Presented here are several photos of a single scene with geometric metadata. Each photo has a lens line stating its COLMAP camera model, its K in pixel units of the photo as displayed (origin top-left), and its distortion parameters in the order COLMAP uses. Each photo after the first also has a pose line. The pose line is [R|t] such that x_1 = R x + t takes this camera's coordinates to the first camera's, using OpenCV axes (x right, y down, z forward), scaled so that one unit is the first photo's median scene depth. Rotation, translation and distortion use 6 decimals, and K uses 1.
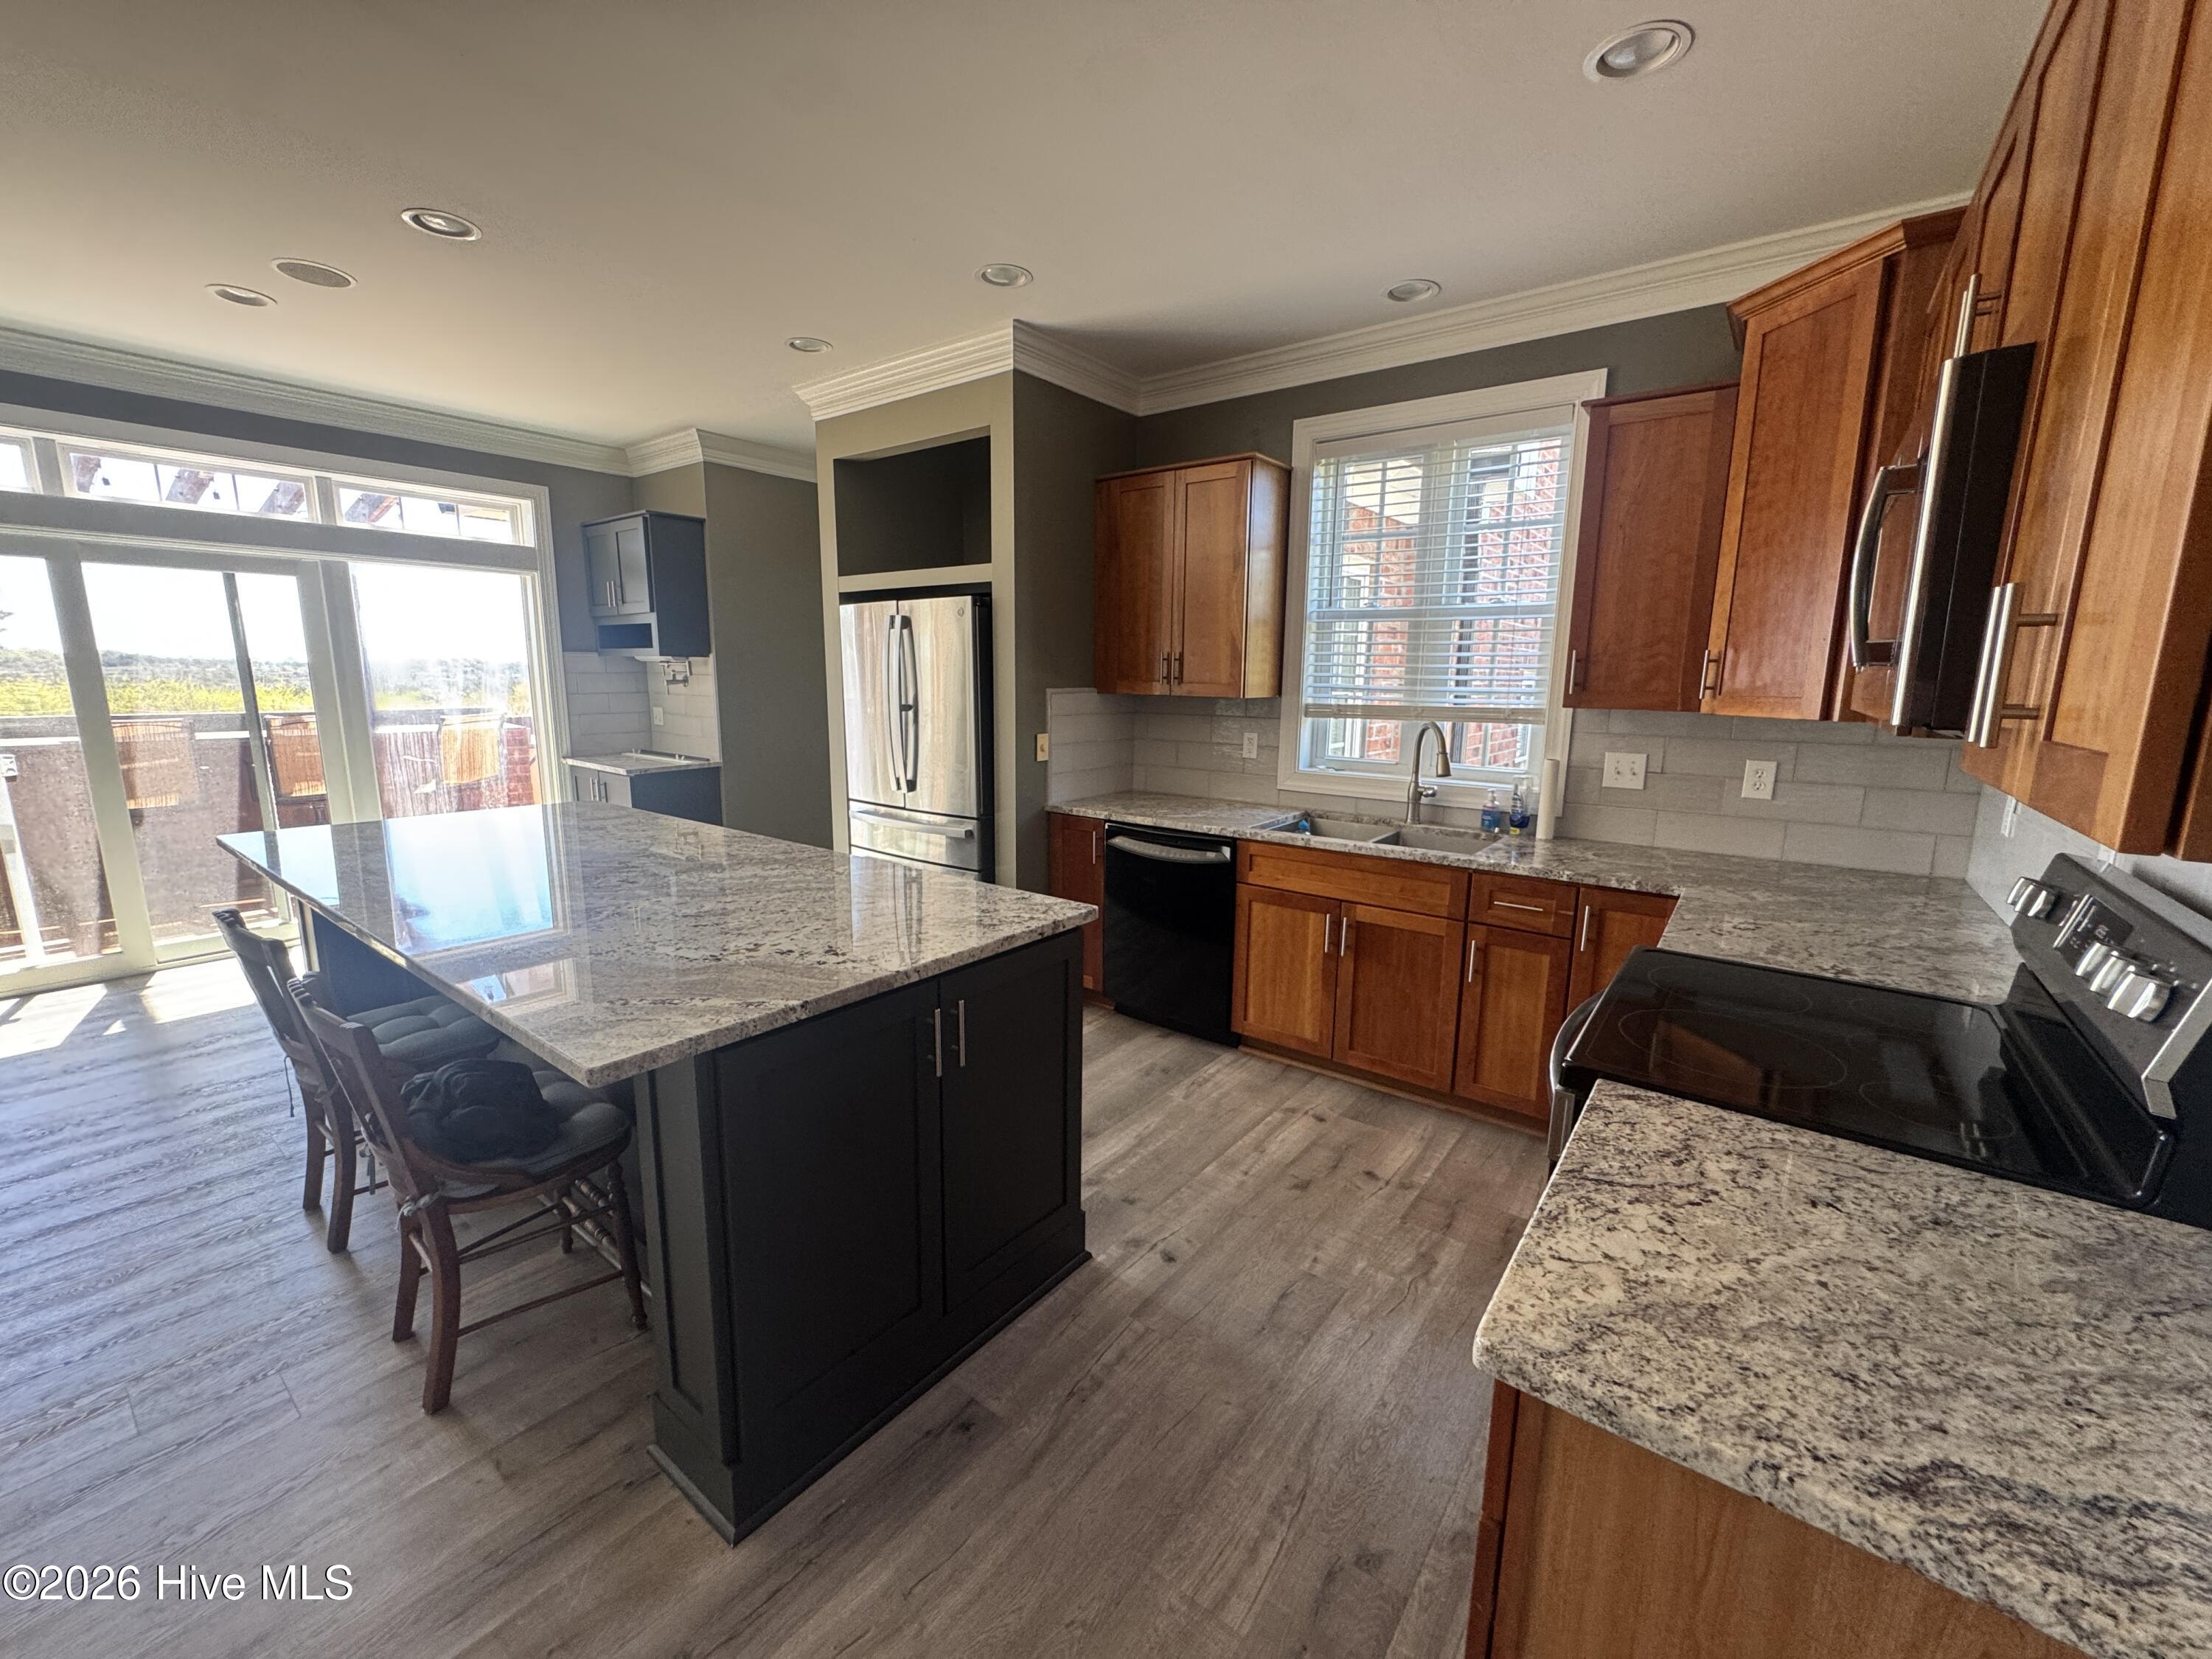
lens RADIAL K [[893.6, 0, 1085.1], [0, 893.6, 828.3], [0, 0, 1]] dist [-0.003896, 0.000956]
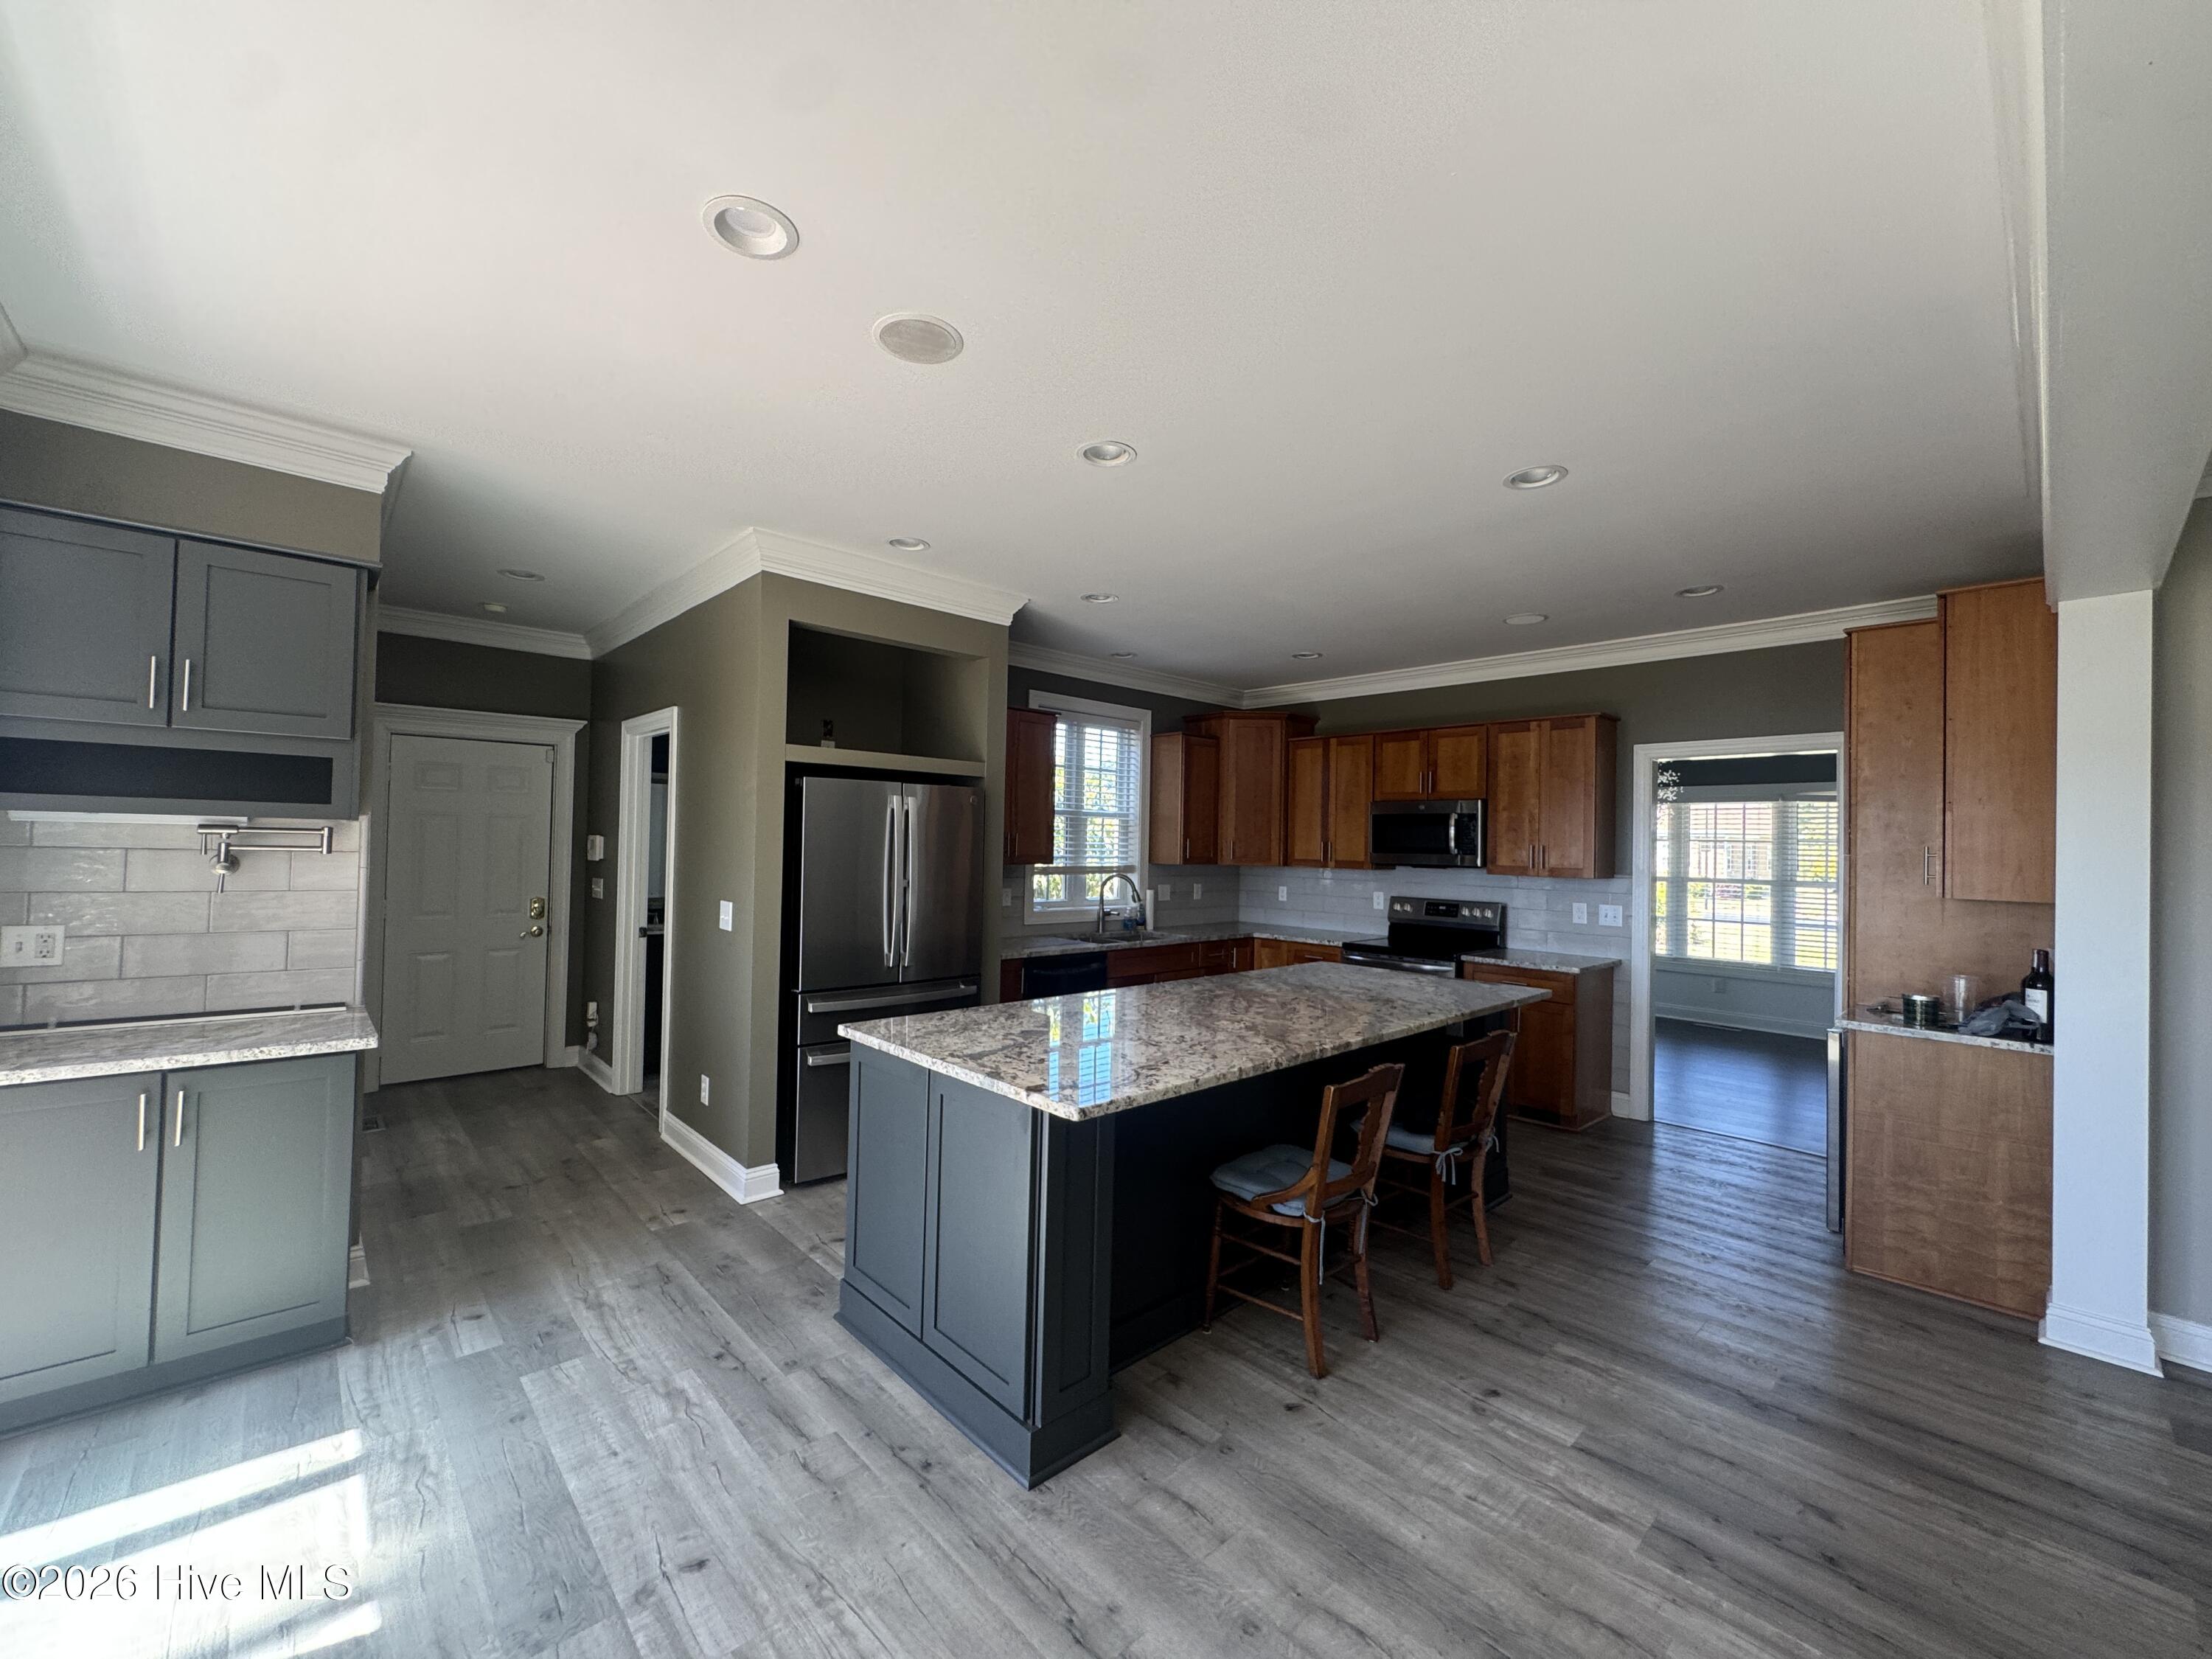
lens RADIAL K [[893.6, 0, 1097.8], [0, 893.6, 827.3], [0, 0, 1]] dist [-0.003896, 0.000956]
pose [[0.178595, 0.014697, 0.983813, -1.396781], [0.152345, 0.987417, -0.042406, -0.140725], [-0.972057, 0.157453, 0.174109, 0.693876]]
